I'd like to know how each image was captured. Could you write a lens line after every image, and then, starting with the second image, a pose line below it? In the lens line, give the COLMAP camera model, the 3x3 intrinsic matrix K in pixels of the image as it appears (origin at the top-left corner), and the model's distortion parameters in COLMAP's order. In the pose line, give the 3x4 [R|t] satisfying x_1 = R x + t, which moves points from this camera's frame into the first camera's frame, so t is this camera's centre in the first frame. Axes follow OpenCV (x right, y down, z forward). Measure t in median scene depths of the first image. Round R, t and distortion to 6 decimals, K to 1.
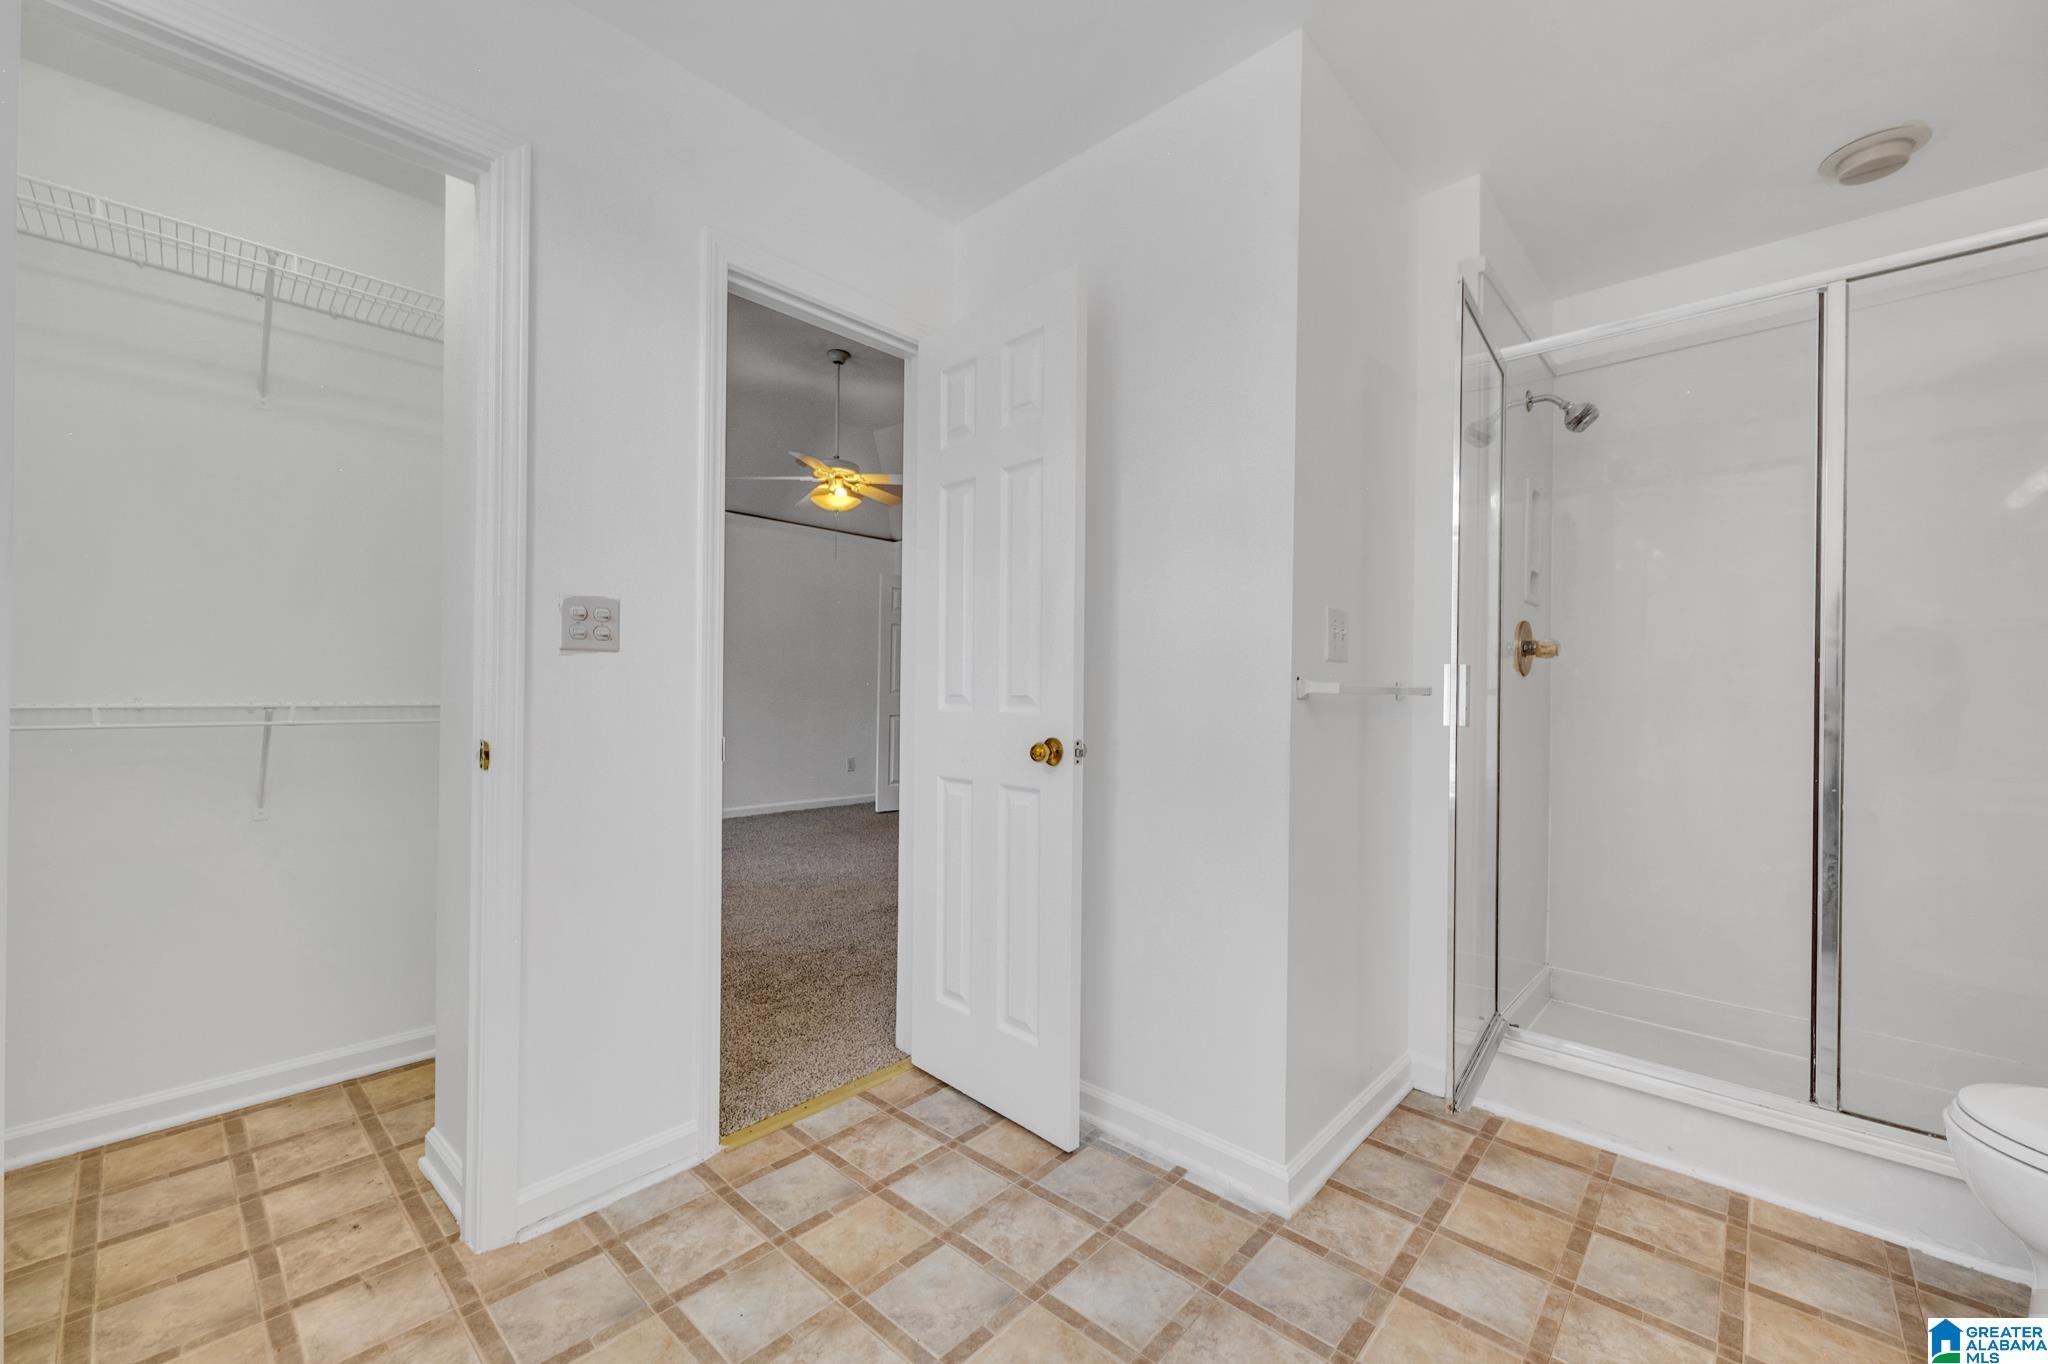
lens RADIAL K [[804.9, 0, 1024.8], [0, 804.9, 686.6], [0, 0, 1]] dist [-0.002569, 0.000222]
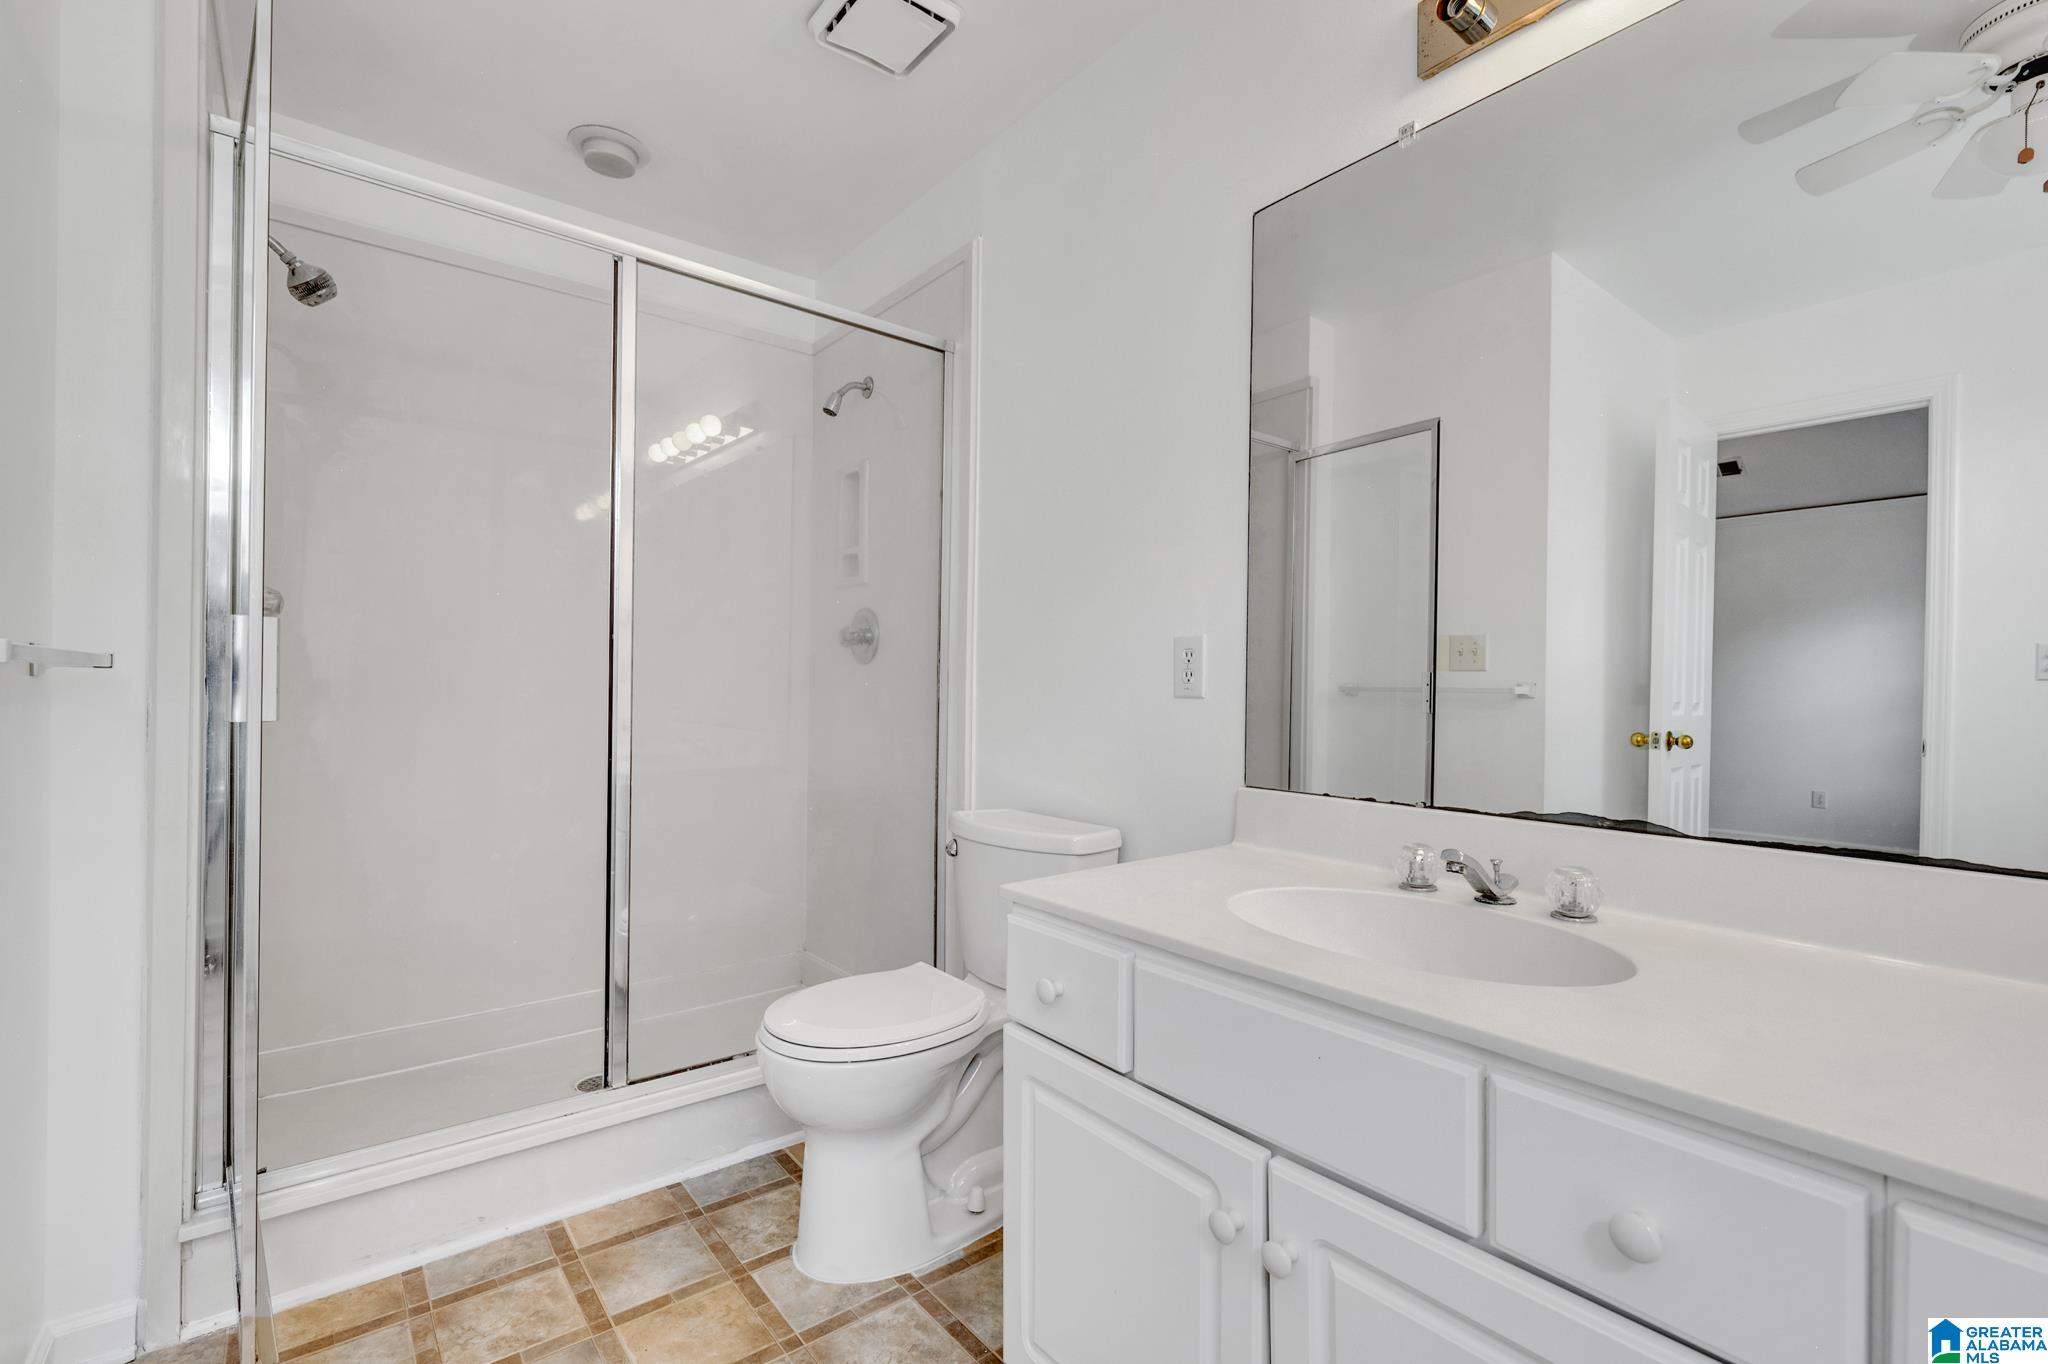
lens RADIAL K [[902.1, 0, 1014.7], [0, 902.1, 691.1], [0, 0, 1]] dist [-0.001545, 0.000392]
pose [[0.152636, -0.014933, 0.988170, -0.024800], [-0.015736, 0.999722, 0.017538, 0.006412], [-0.988157, -0.018226, 0.152358, 0.351120]]
